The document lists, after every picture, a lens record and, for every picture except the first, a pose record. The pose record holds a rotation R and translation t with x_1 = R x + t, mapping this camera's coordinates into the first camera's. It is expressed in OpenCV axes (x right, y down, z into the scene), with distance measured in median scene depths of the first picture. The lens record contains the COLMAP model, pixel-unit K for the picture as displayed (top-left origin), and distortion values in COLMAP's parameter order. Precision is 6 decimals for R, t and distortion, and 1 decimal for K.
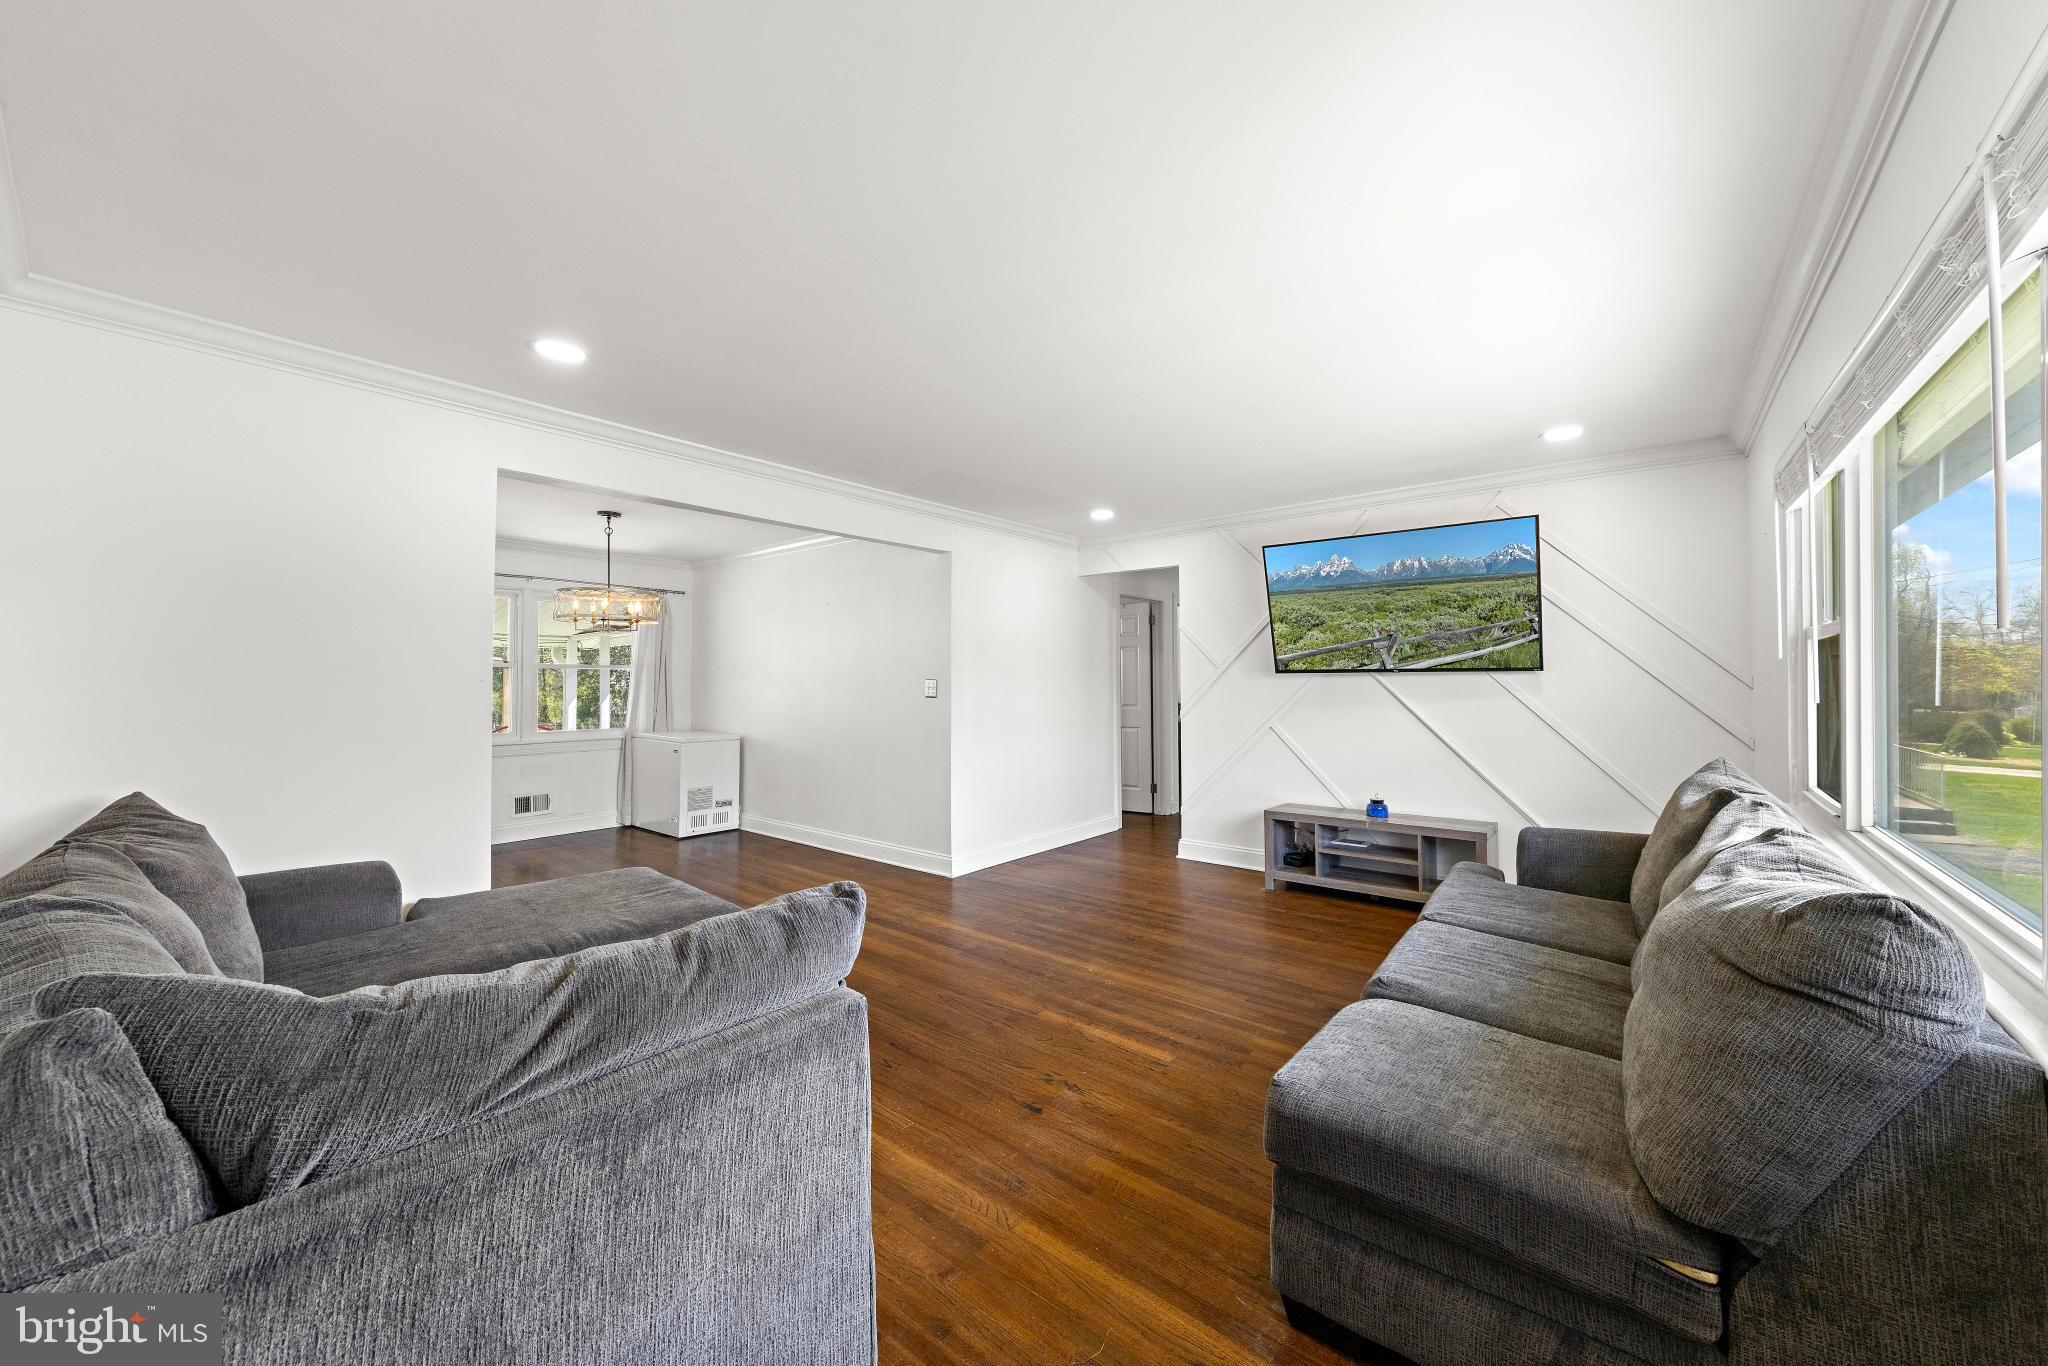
lens RADIAL K [[742.7, 0, 1042.2], [0, 742.7, 665.5], [0, 0, 1]] dist [0.005576, -0.001027]
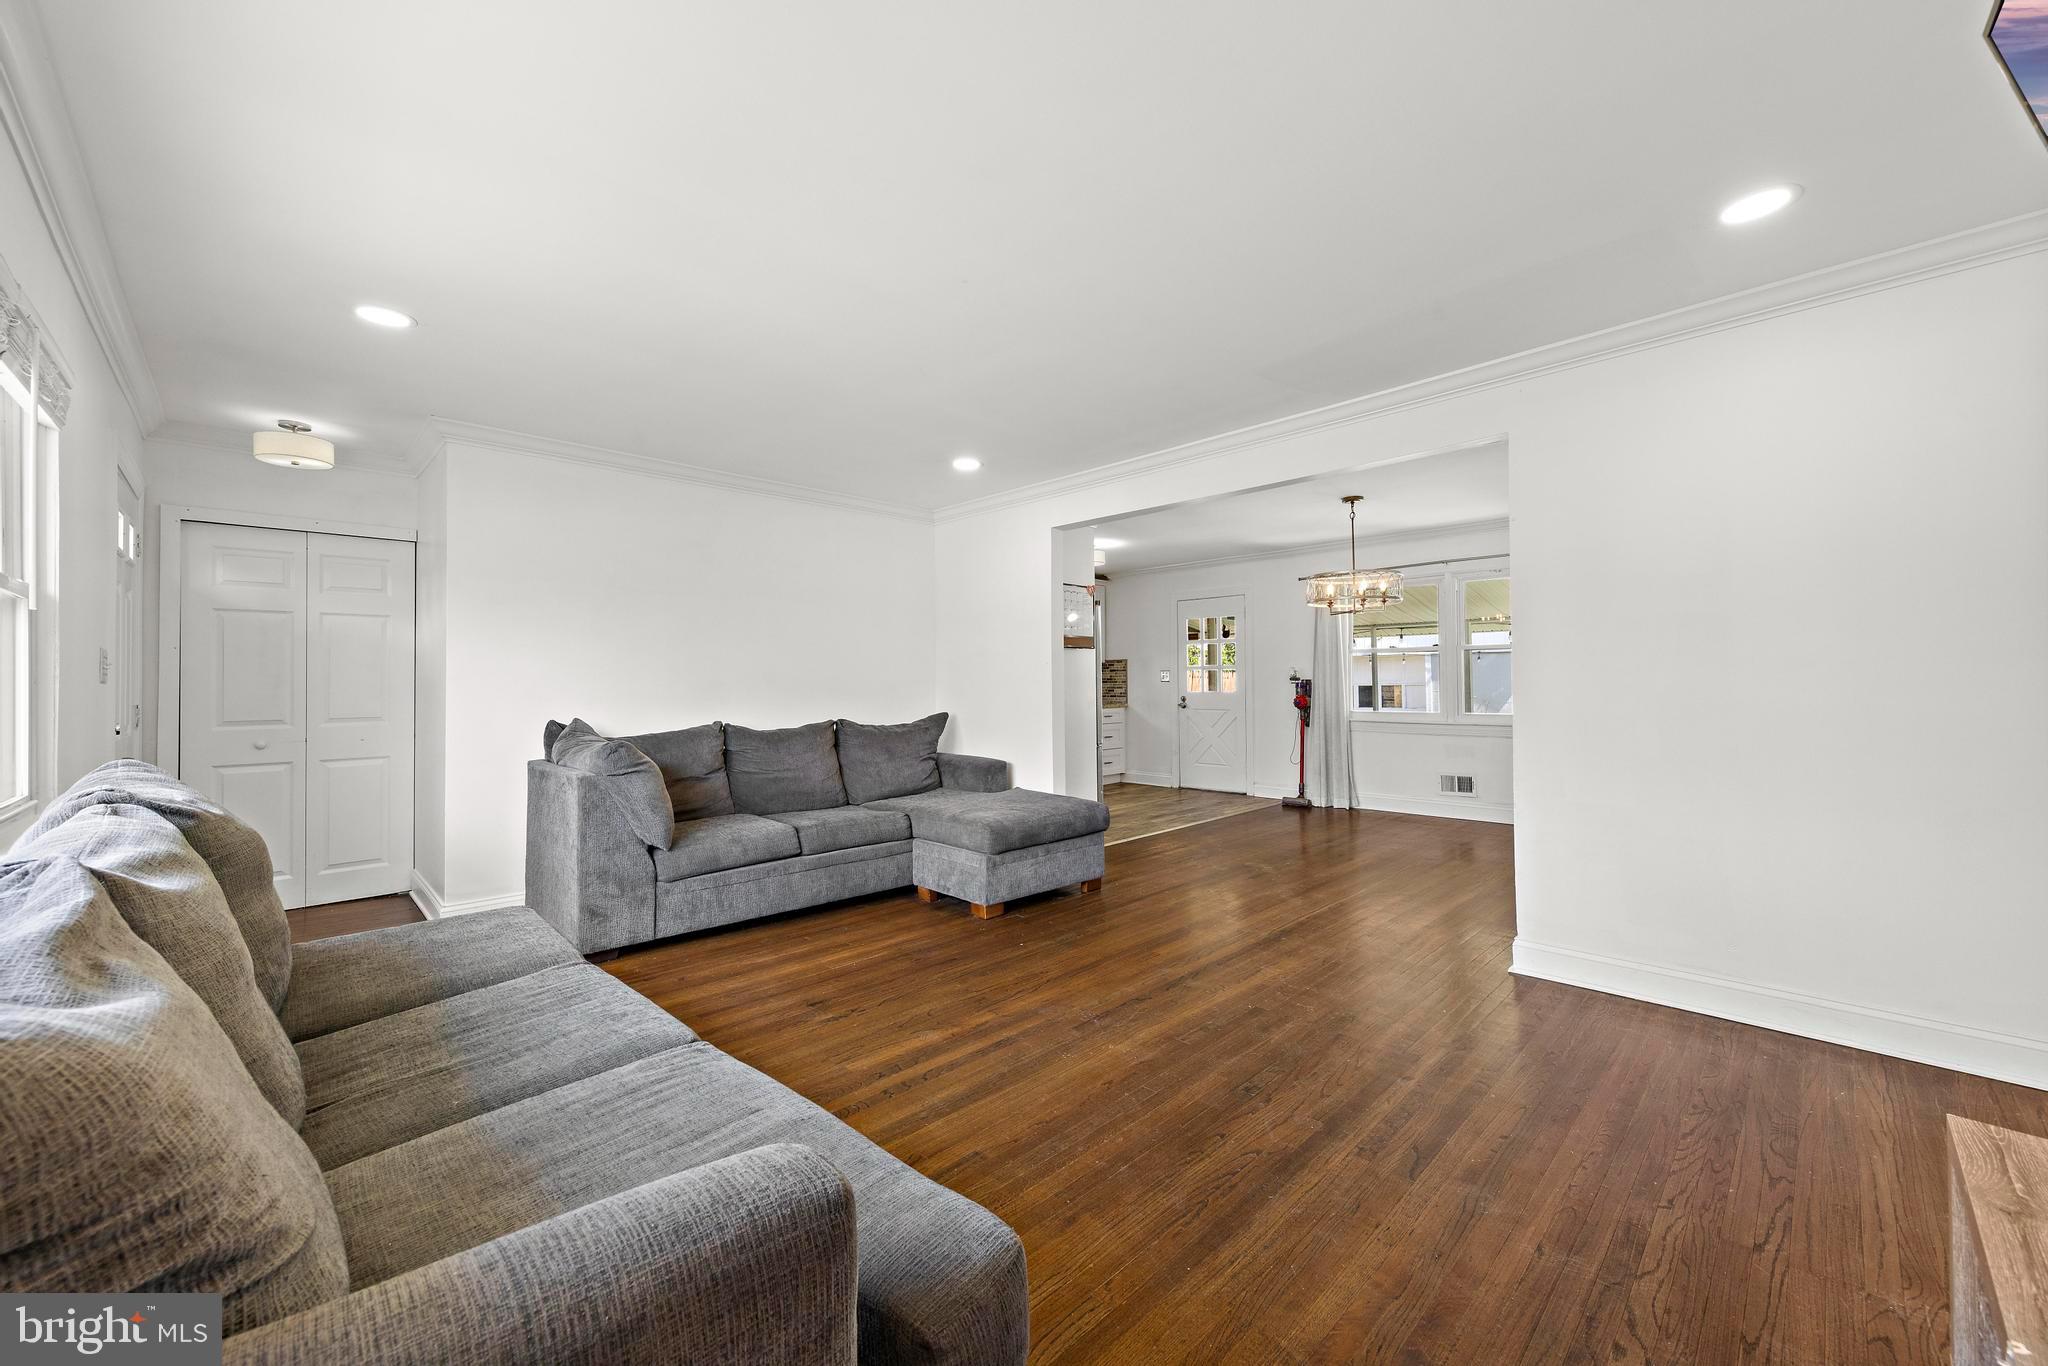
lens RADIAL K [[778.9, 0, 1027.7], [0, 778.9, 675.0], [0, 0, 1]] dist [0.007317, 0.000216]
pose [[-0.125748, -0.007593, -0.992033, 0.436585], [0.027750, 0.999553, -0.011168, 0.031516], [0.991674, -0.028933, -0.125481, 0.546574]]
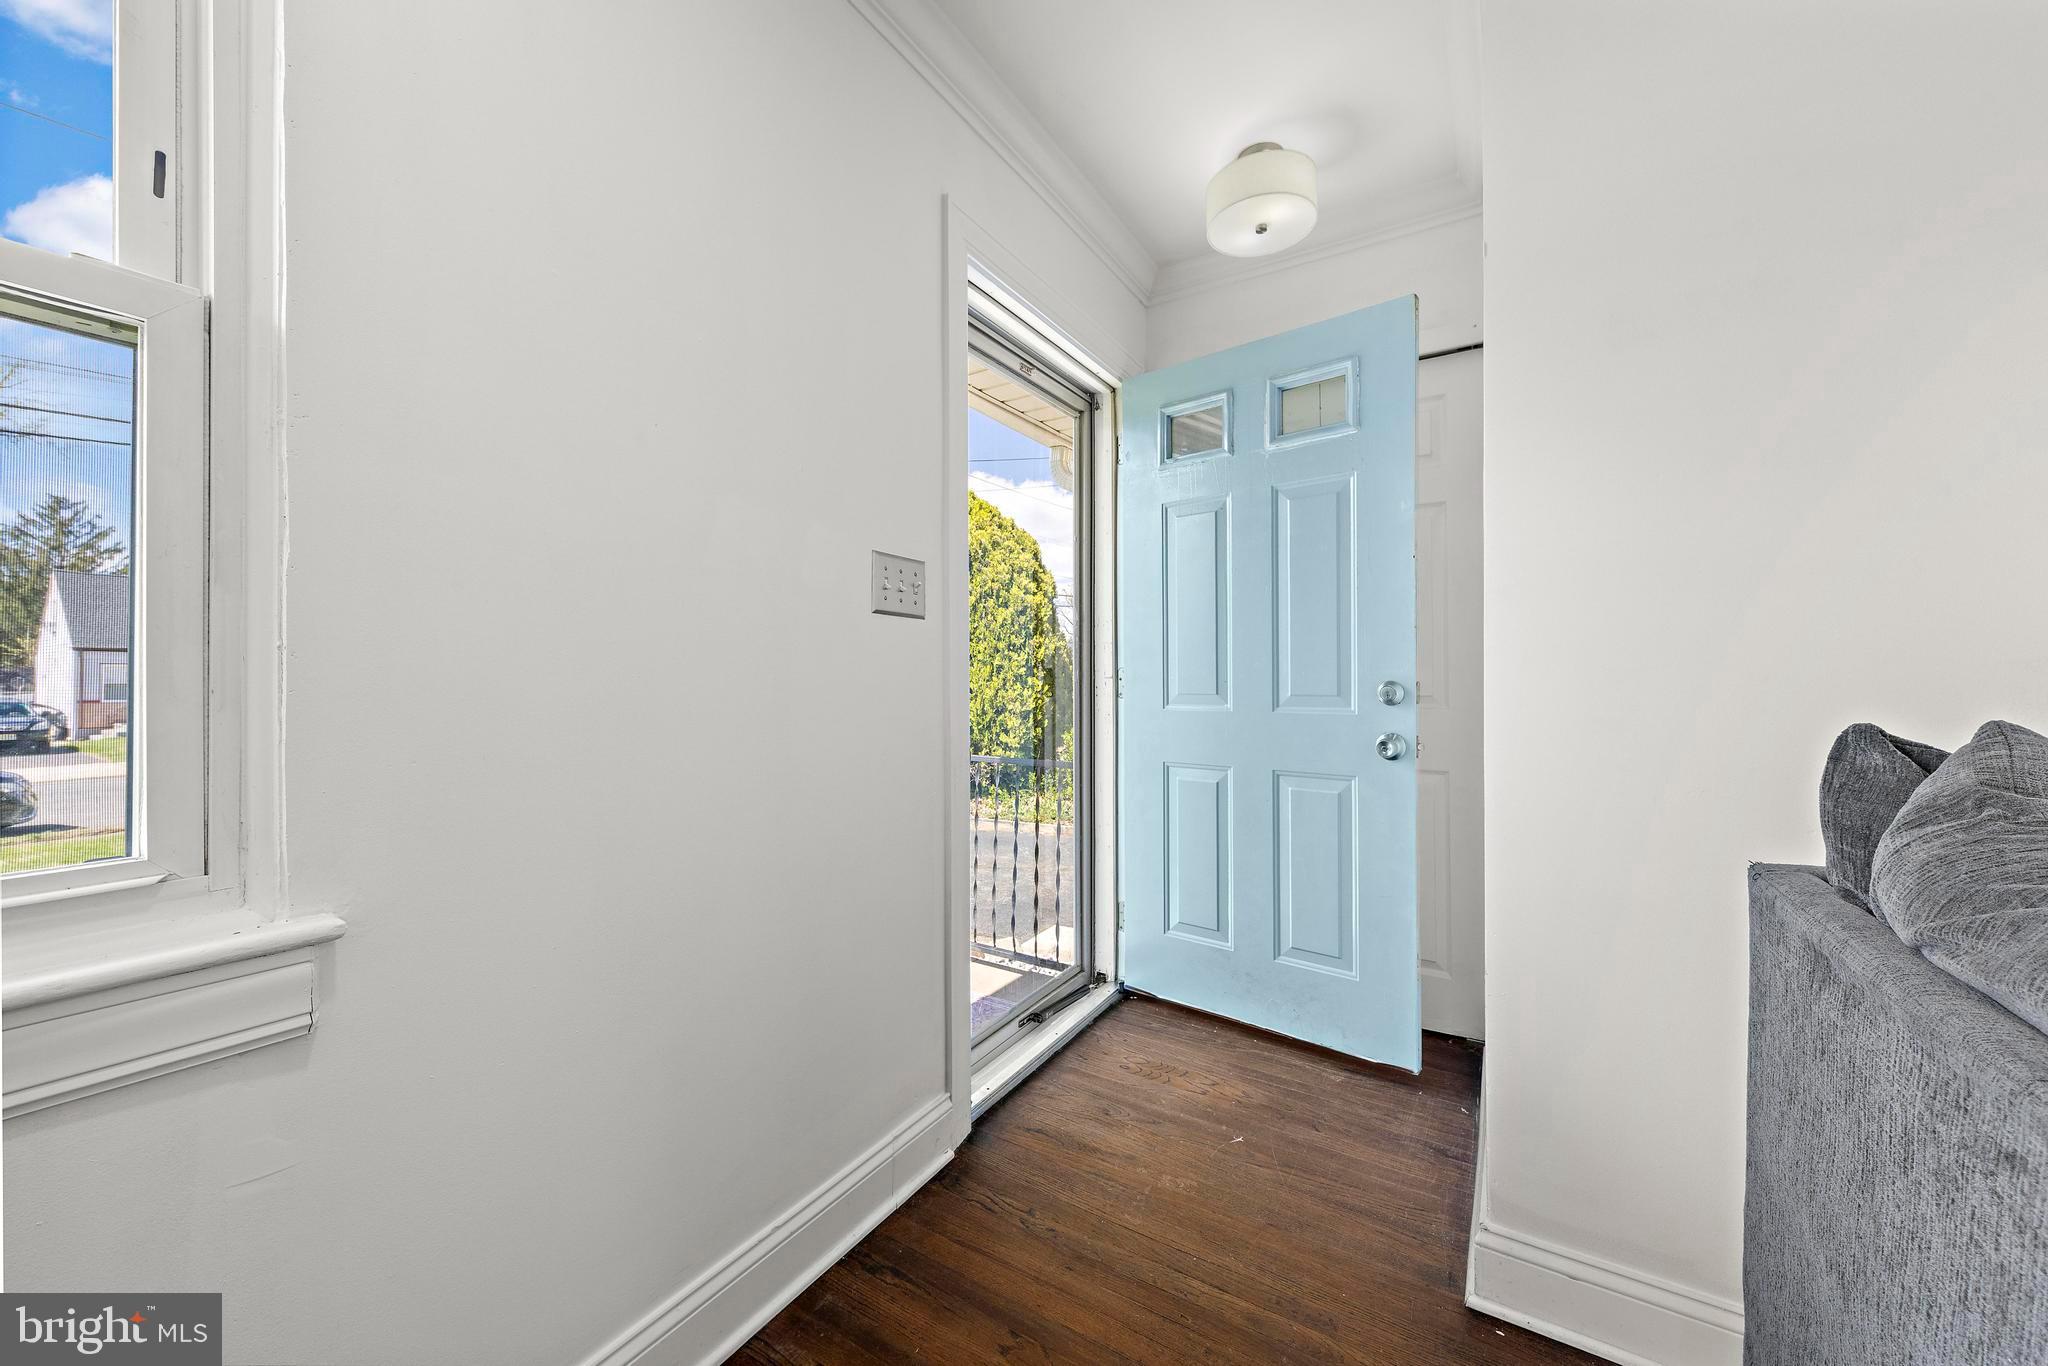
lens RADIAL K [[778.9, 0, 1028.2], [0, 778.9, 680.2], [0, 0, 1]] dist [0.007317, 0.000216]
pose [[-0.993571, 0.004038, -0.113138, 0.042464], [0.006248, 0.999797, -0.019181, 0.043208], [0.113038, -0.019765, -0.993394, 0.222893]]
